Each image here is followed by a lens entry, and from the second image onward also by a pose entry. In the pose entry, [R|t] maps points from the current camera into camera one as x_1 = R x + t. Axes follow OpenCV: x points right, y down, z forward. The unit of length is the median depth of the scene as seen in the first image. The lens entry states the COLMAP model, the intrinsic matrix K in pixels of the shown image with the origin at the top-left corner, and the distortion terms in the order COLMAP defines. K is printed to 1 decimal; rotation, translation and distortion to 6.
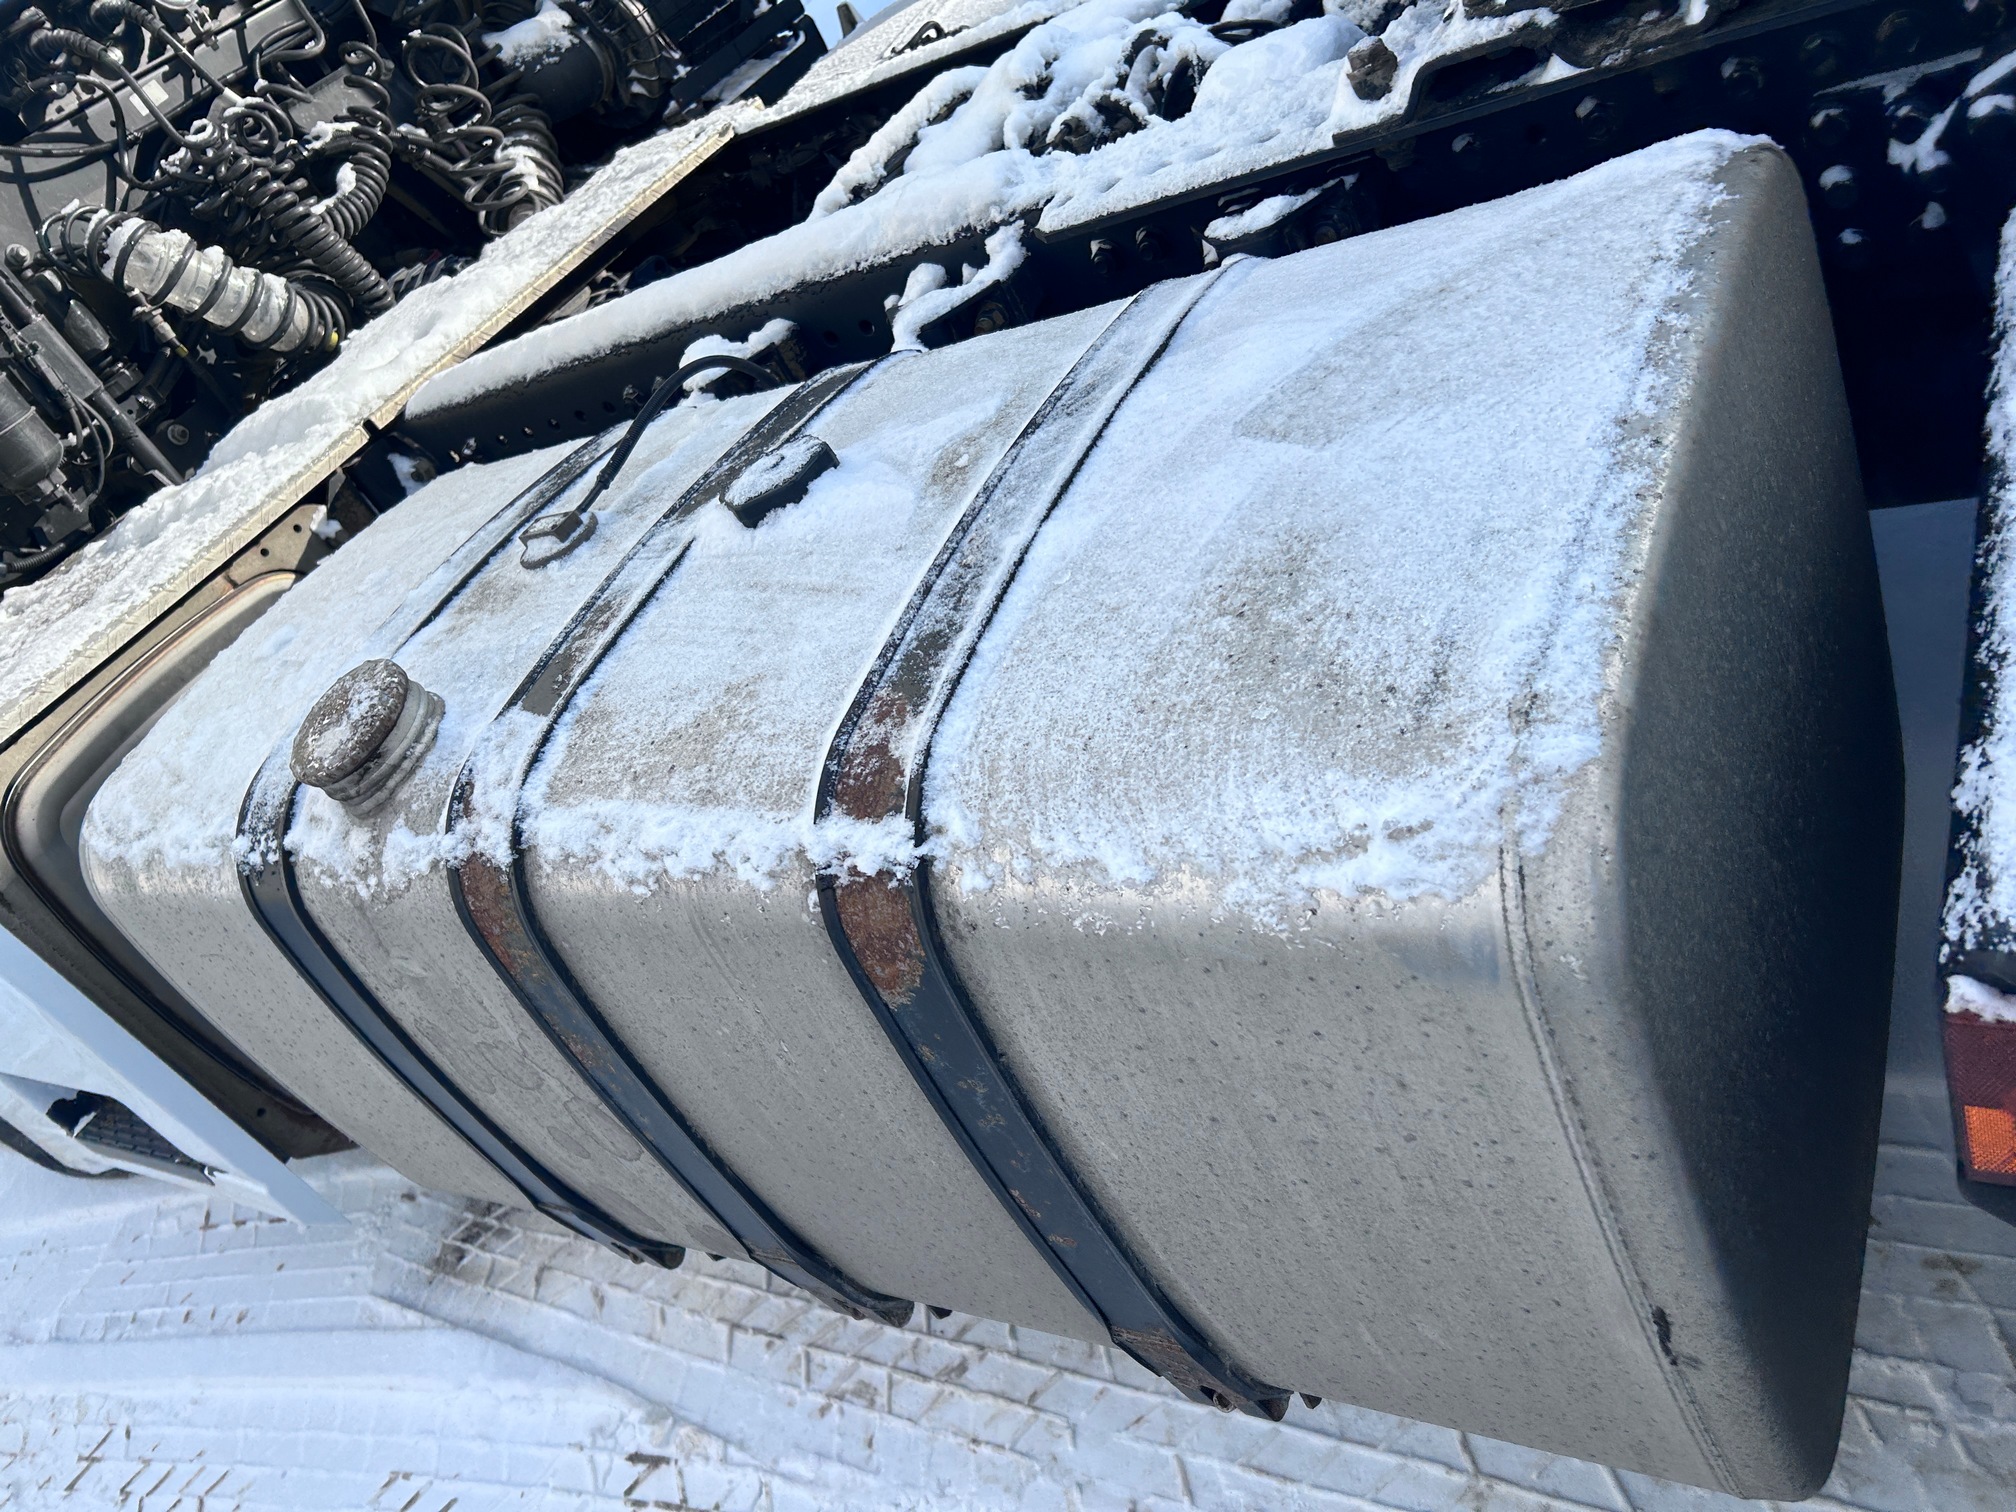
lens RADIAL K [[1507.5, 0, 1003.6], [0, 1507.5, 765.5], [0, 0, 1]] dist [0.008321, -0.007090]
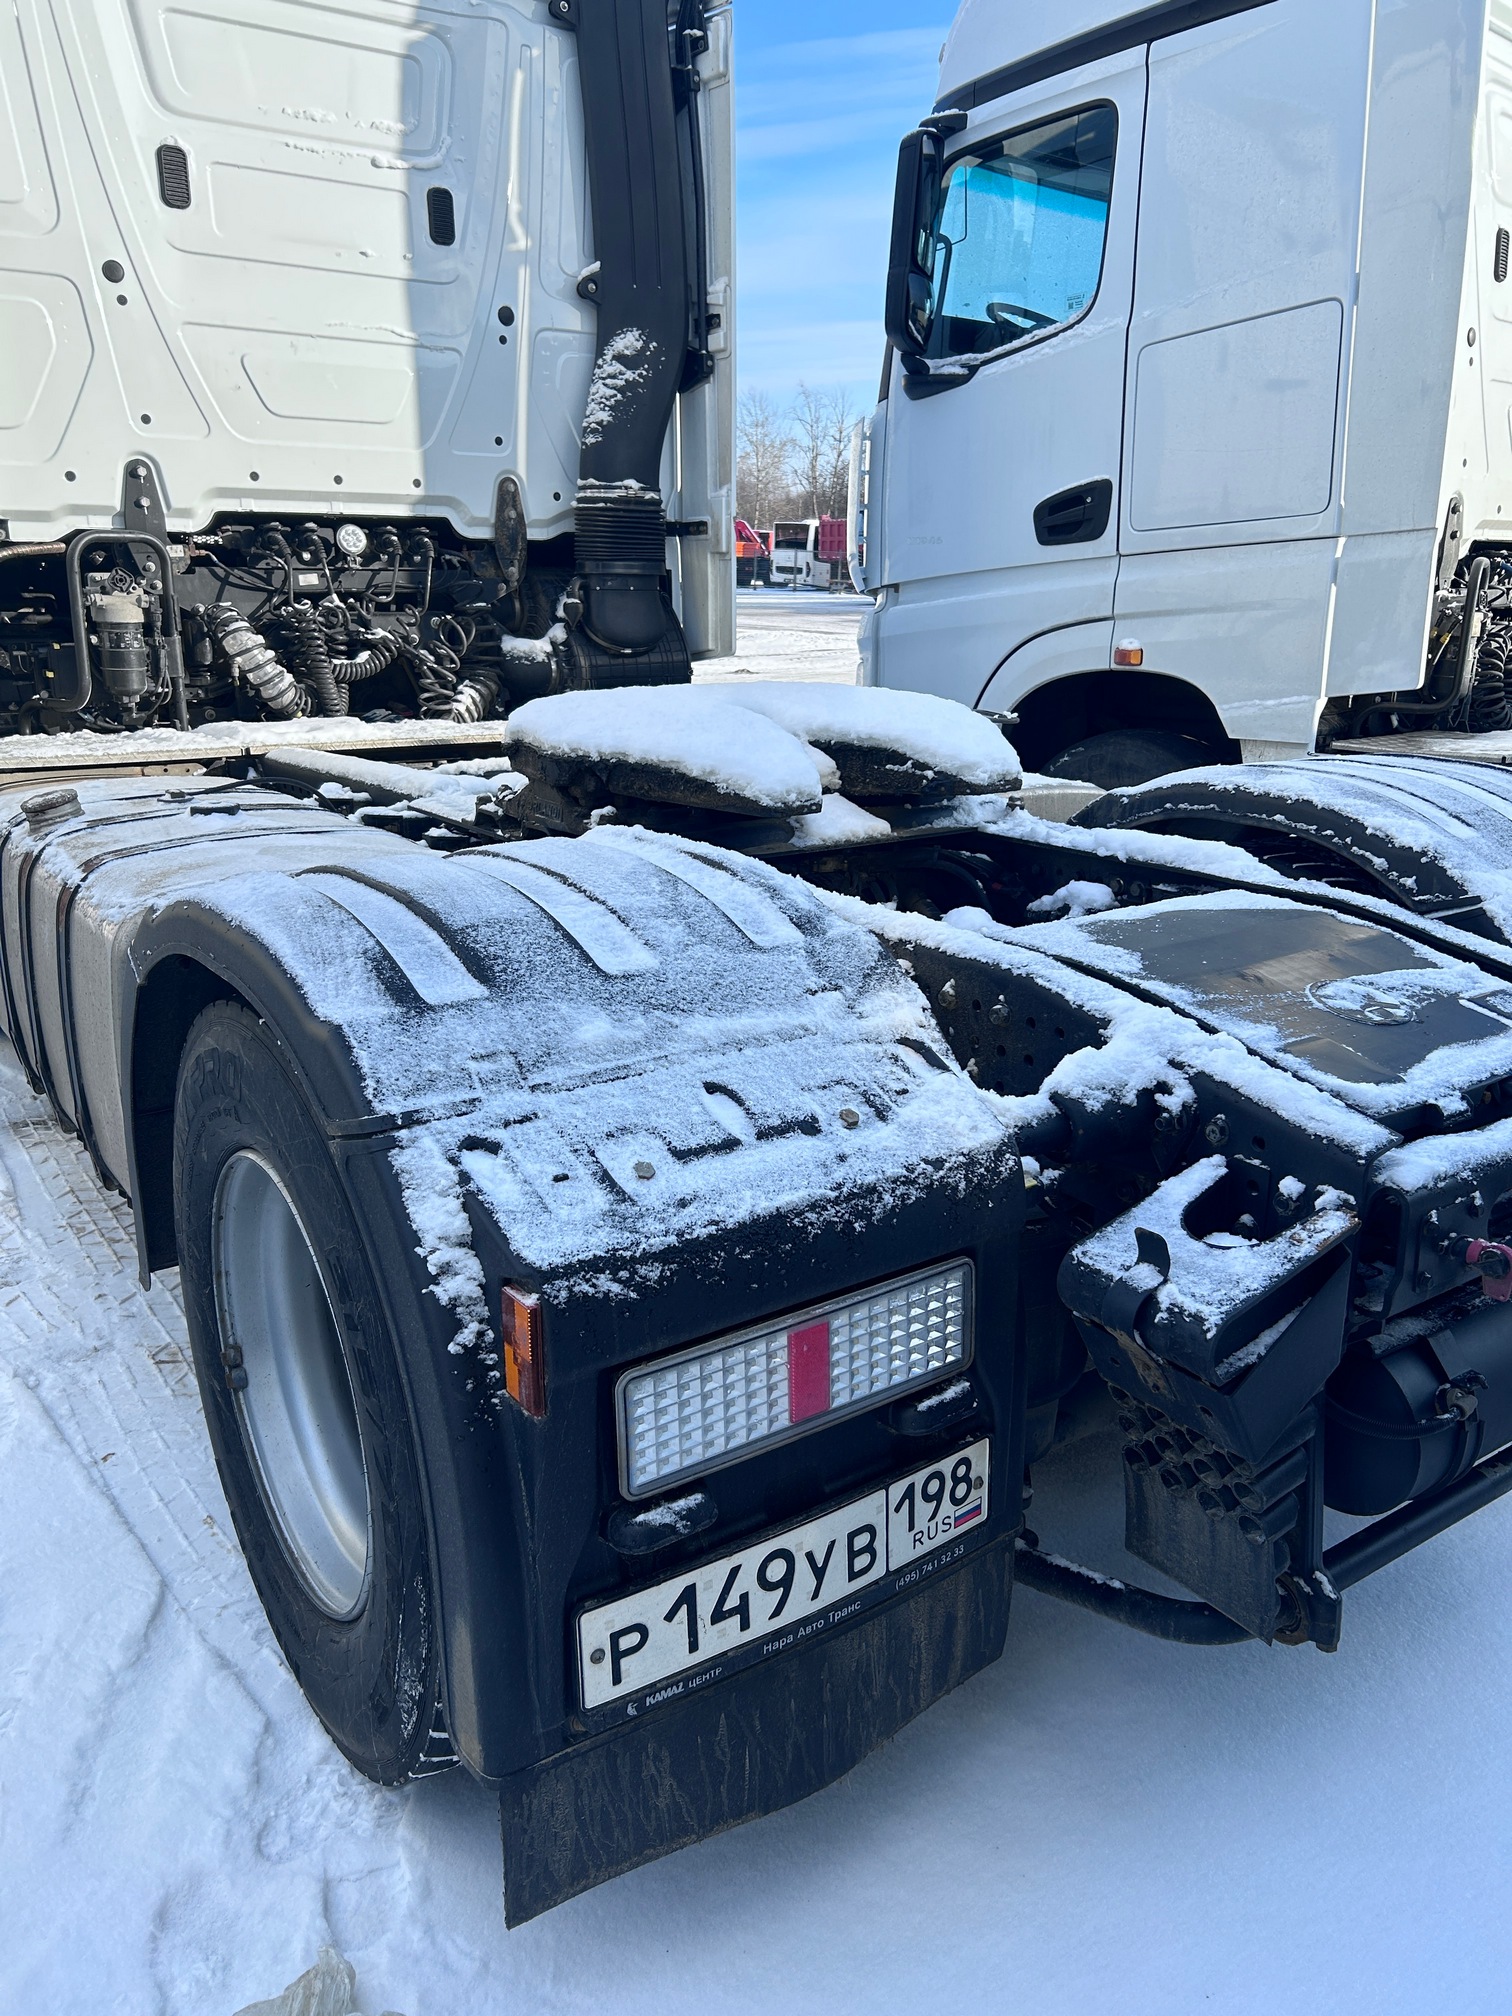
lens RADIAL K [[1507.5, 0, 766.3], [0, 1507.5, 1008.2], [0, 0, 1]] dist [0.008321, -0.007090]
pose [[0.797080, 0.535808, -0.278520, 0.828934], [-0.588502, 0.792637, -0.159349, -0.031297], [0.135384, 0.290923, 0.947119, -0.688494]]
